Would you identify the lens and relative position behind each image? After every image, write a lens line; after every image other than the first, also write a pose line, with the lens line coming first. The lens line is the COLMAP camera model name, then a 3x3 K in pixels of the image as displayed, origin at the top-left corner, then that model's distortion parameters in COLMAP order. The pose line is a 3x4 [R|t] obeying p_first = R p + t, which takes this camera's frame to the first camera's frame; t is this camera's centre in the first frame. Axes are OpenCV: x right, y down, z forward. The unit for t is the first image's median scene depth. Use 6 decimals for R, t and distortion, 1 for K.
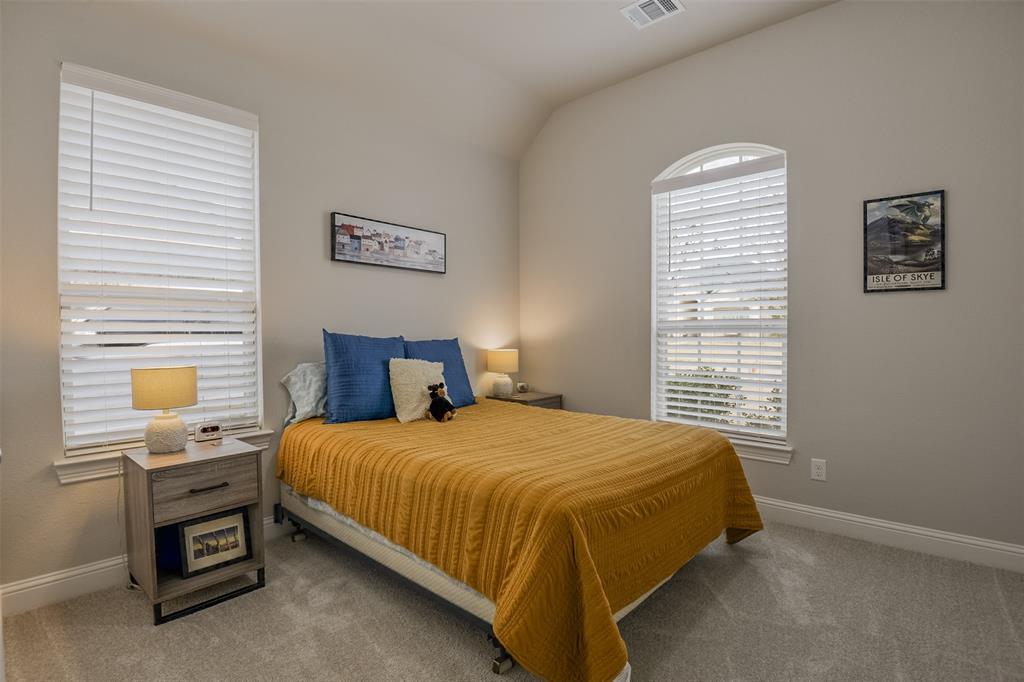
lens RADIAL K [[515.9, 0, 492.4], [0, 515.9, 339.0], [0, 0, 1]] dist [-0.038409, -0.000682]
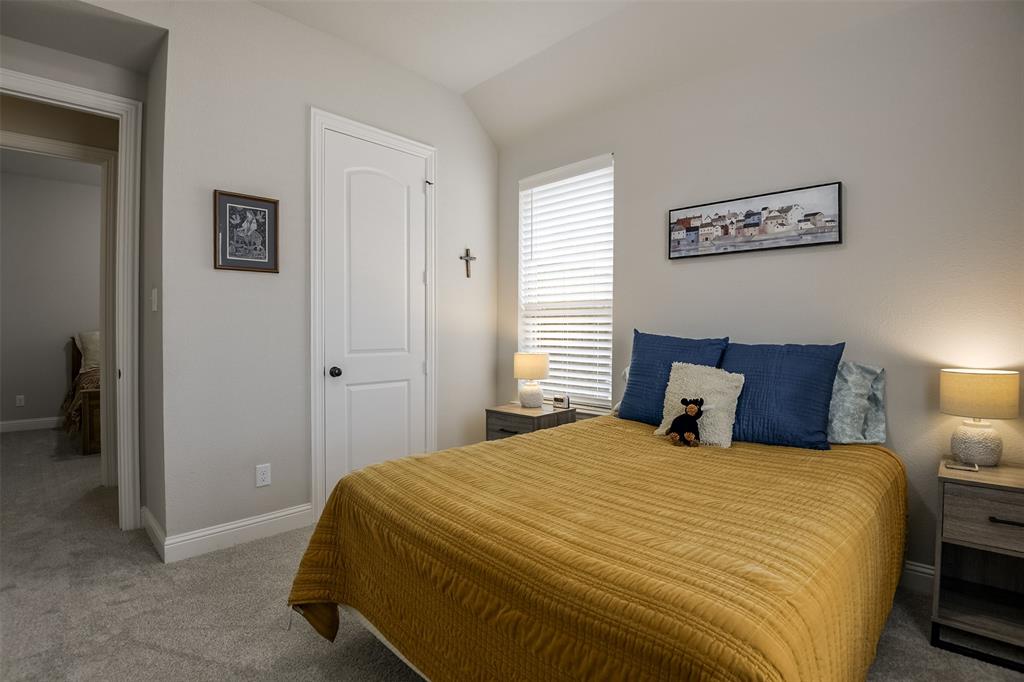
lens RADIAL K [[451.4, 0, 513.8], [0, 451.4, 333.2], [0, 0, 1]] dist [-0.000514, -0.000143]
pose [[0.004544, 0.009867, -0.999941, 0.521276], [-0.017093, 0.999806, 0.009788, -0.013576], [0.999844, 0.017047, 0.004712, 0.653261]]
